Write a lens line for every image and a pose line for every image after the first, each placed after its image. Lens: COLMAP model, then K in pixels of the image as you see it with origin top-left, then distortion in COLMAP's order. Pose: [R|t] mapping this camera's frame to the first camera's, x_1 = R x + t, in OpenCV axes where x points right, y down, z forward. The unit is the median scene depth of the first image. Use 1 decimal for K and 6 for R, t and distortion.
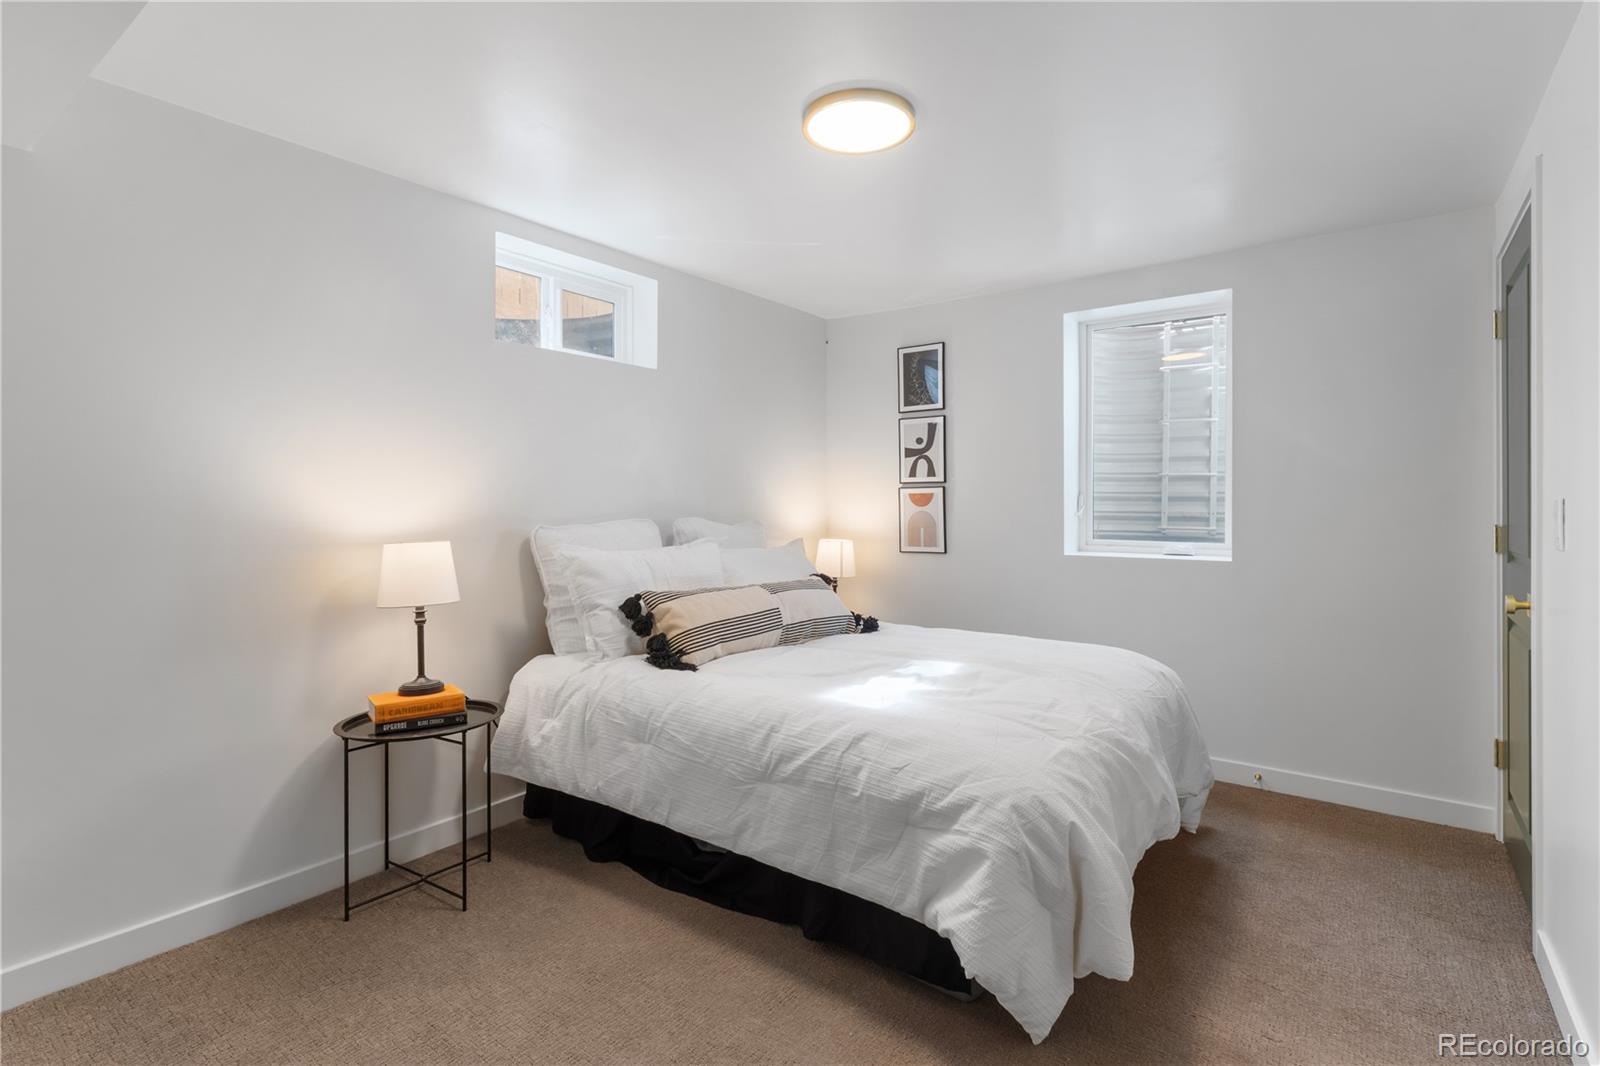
lens RADIAL K [[767.8, 0, 801.1], [0, 767.8, 519.1], [0, 0, 1]] dist [0.002426, 0.001135]
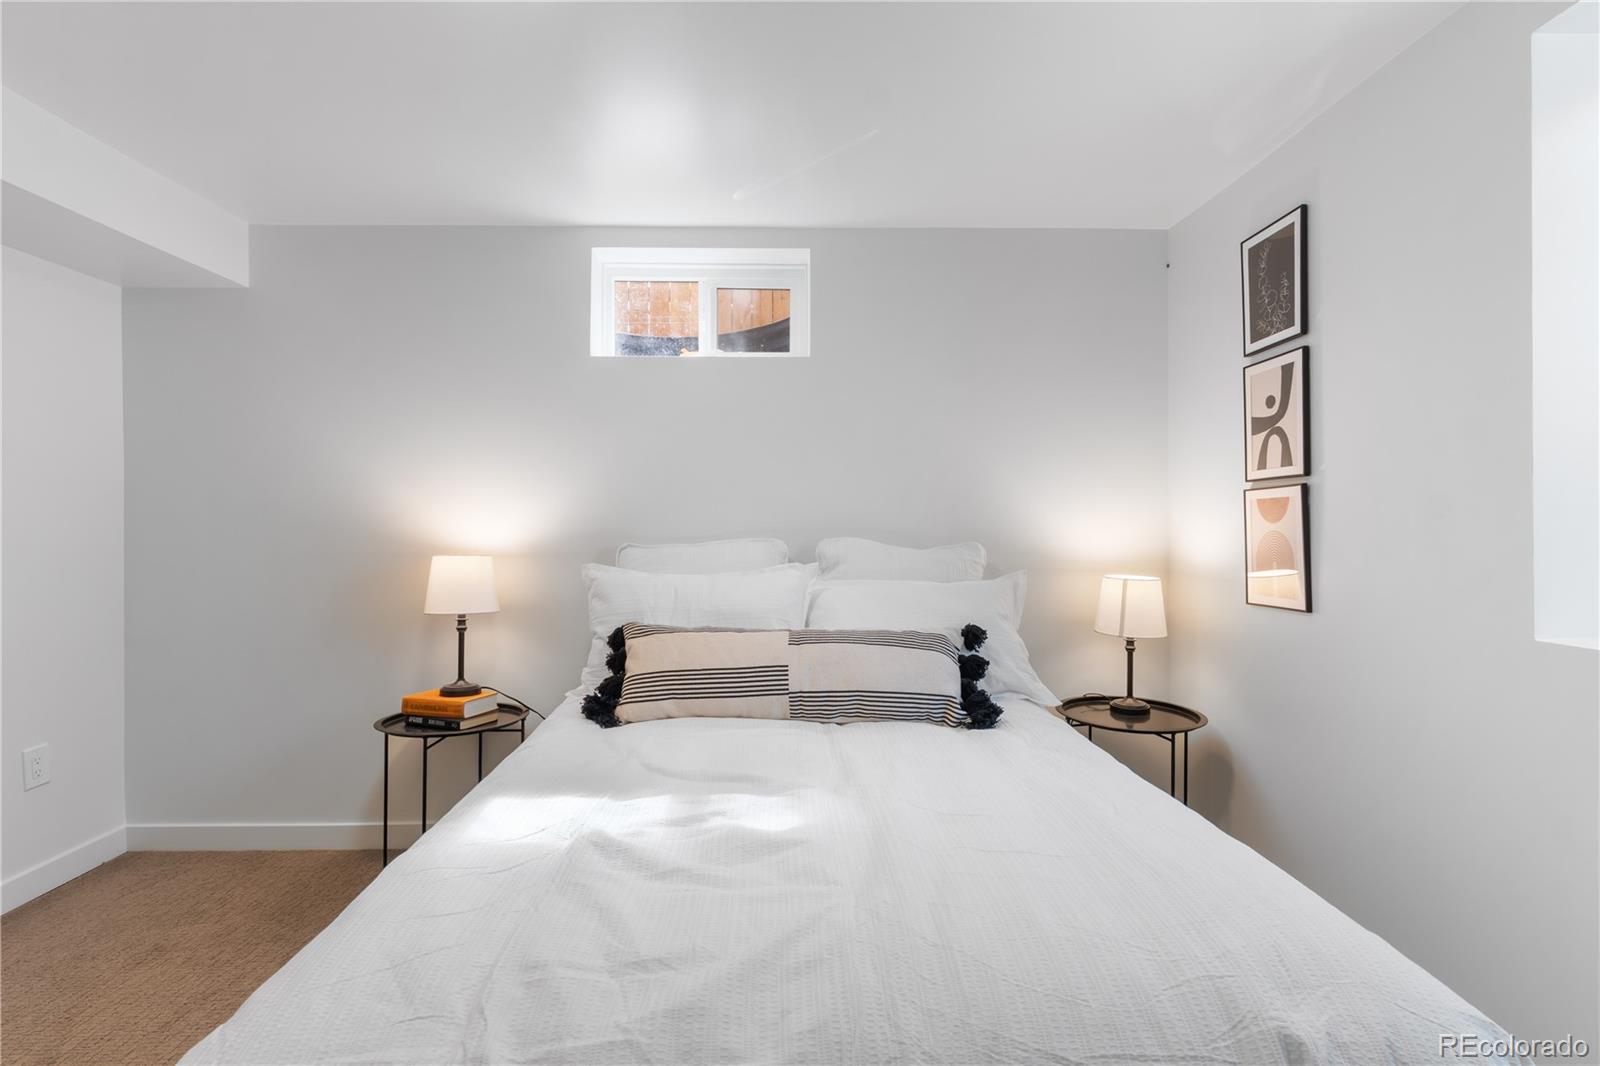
lens RADIAL K [[767.8, 0, 790.1], [0, 767.8, 538.5], [0, 0, 1]] dist [0.002426, 0.001135]
pose [[0.617279, 0.006392, -0.786718, 0.379532], [-0.015850, 0.999865, -0.004312, 0.002071], [0.786585, 0.015131, 0.617297, 0.410610]]
